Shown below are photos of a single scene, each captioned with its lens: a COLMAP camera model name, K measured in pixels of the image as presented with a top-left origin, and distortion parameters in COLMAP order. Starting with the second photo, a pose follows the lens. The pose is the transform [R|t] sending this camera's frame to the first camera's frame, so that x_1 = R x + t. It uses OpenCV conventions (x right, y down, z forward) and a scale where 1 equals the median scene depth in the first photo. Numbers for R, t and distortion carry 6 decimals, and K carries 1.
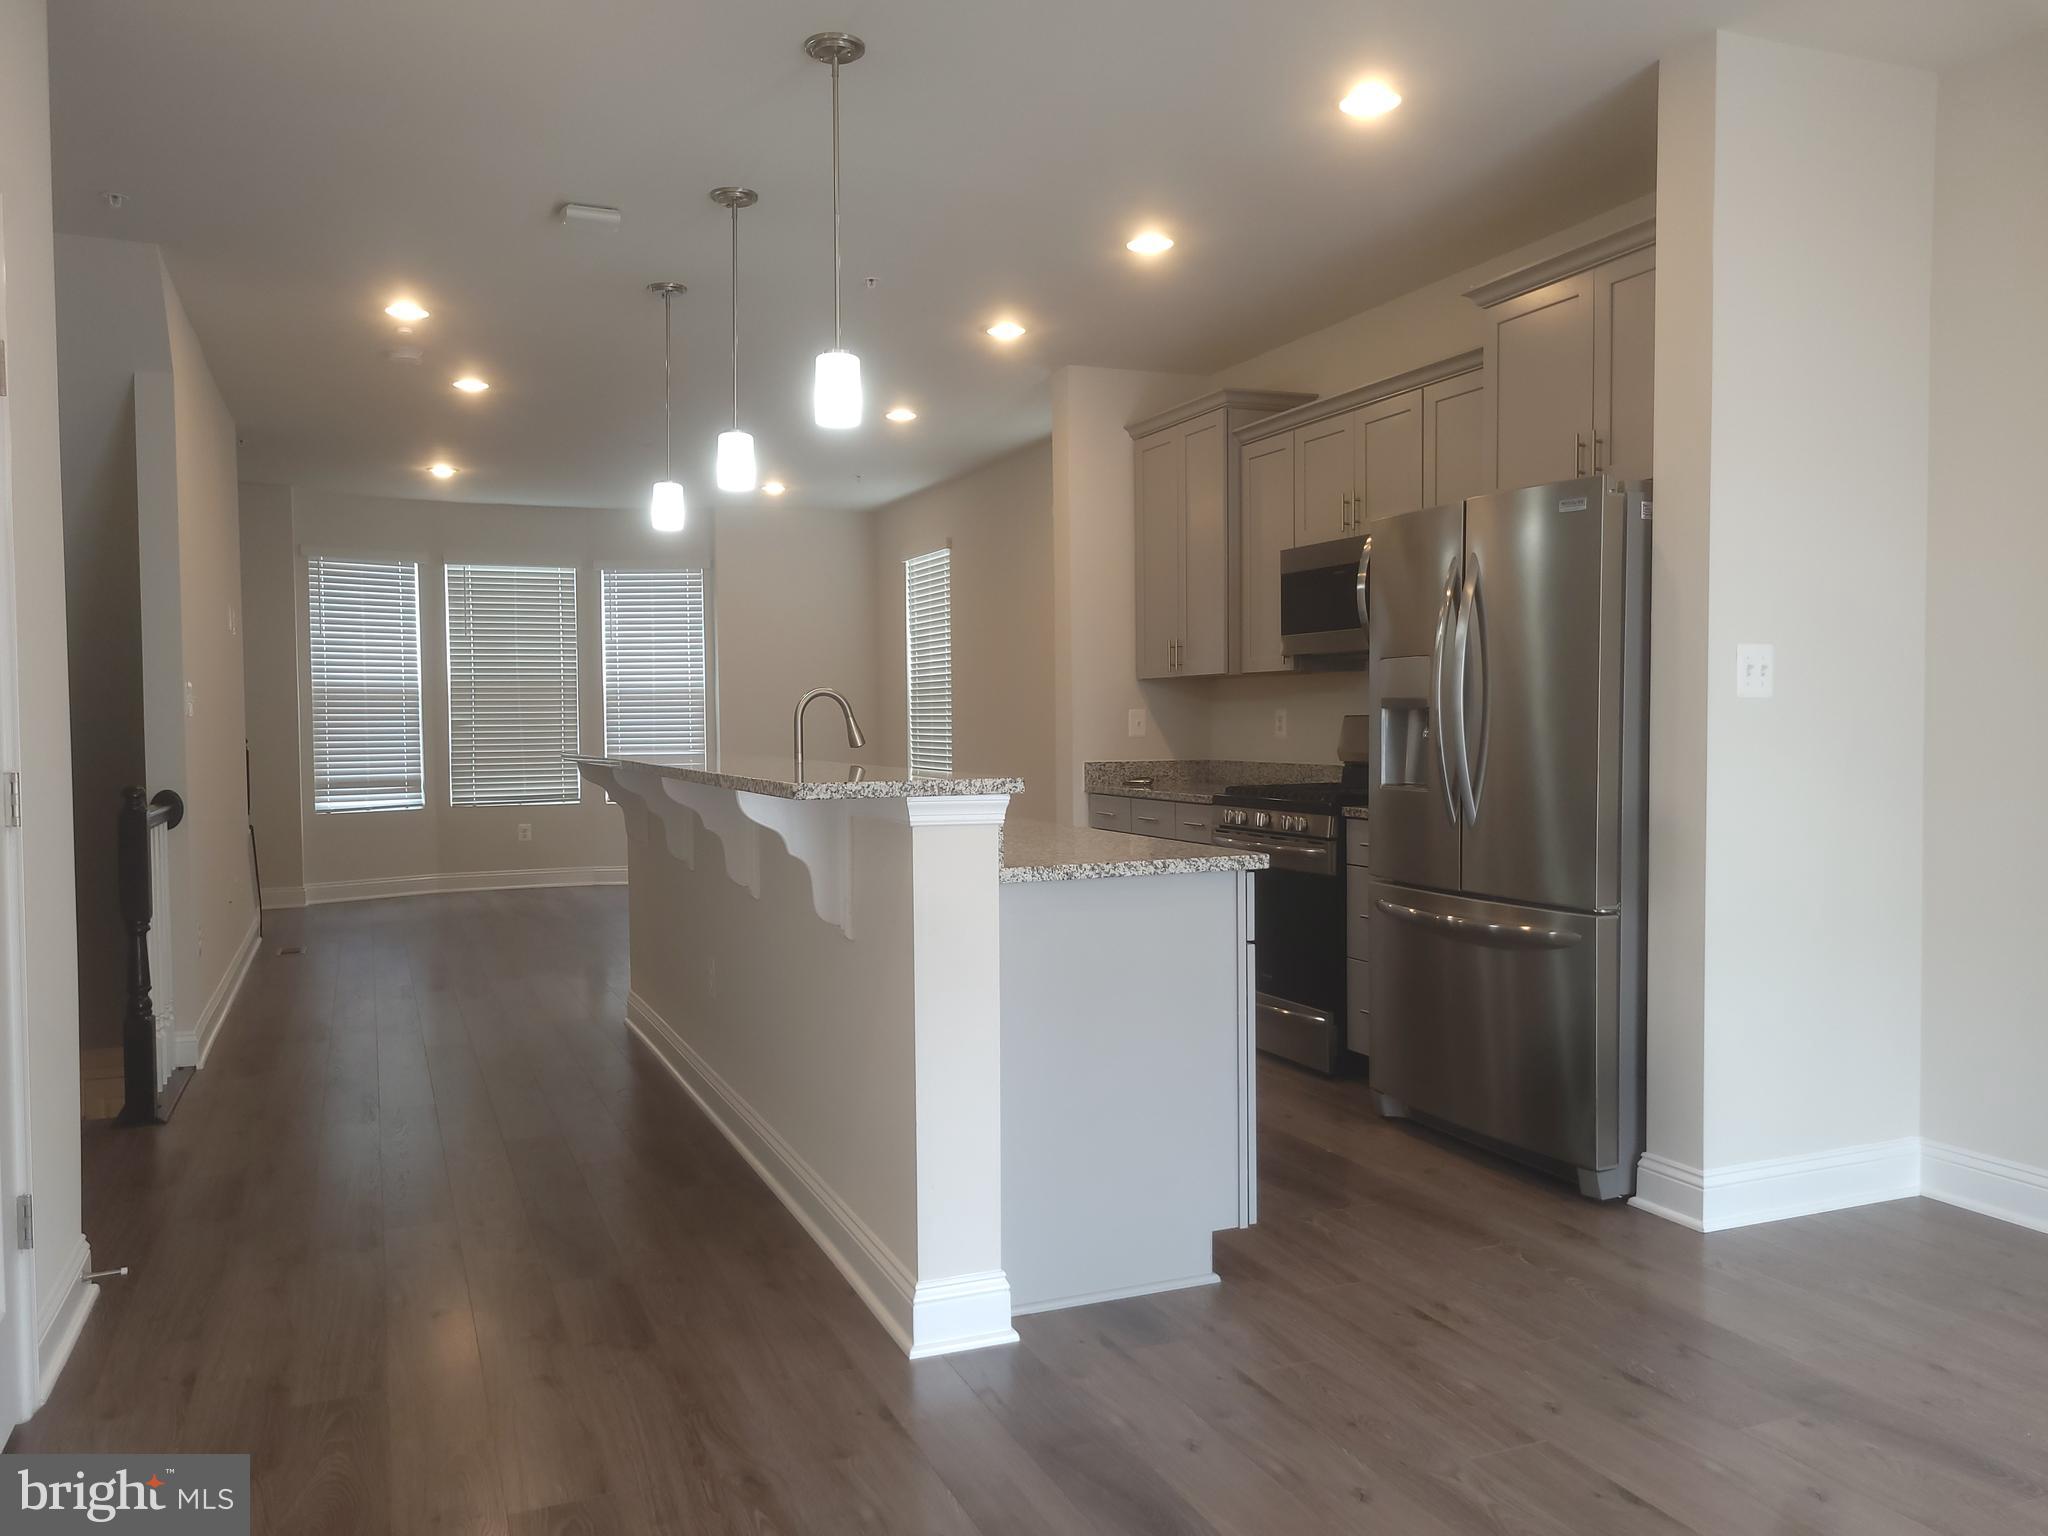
lens RADIAL K [[1544.8, 0, 1021.6], [0, 1544.8, 775.1], [0, 0, 1]] dist [0.046719, 0.001450]
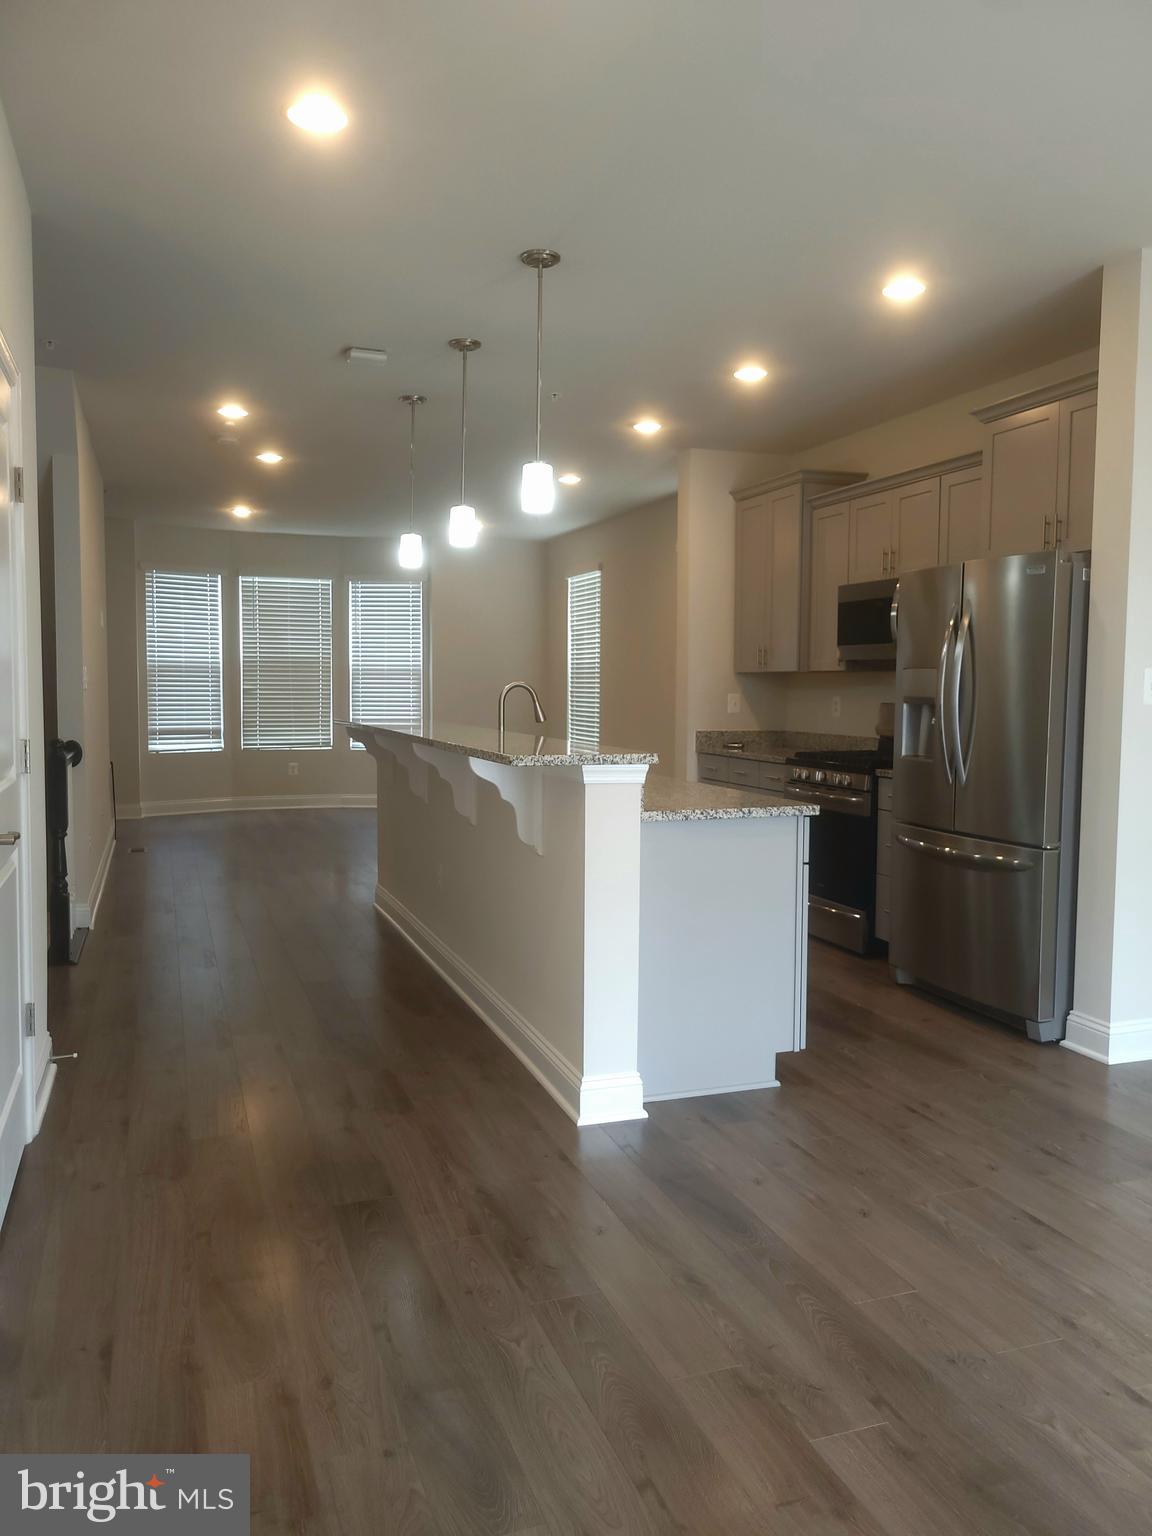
lens RADIAL K [[1158.6, 0, 601.1], [0, 1158.6, 760.1], [0, 0, 1]] dist [0.046719, 0.001450]
pose [[0.999055, 0.020105, -0.038528, -0.007854], [-0.019050, 0.999439, 0.027552, -0.016401], [0.039060, -0.026792, 0.998878, -0.110781]]
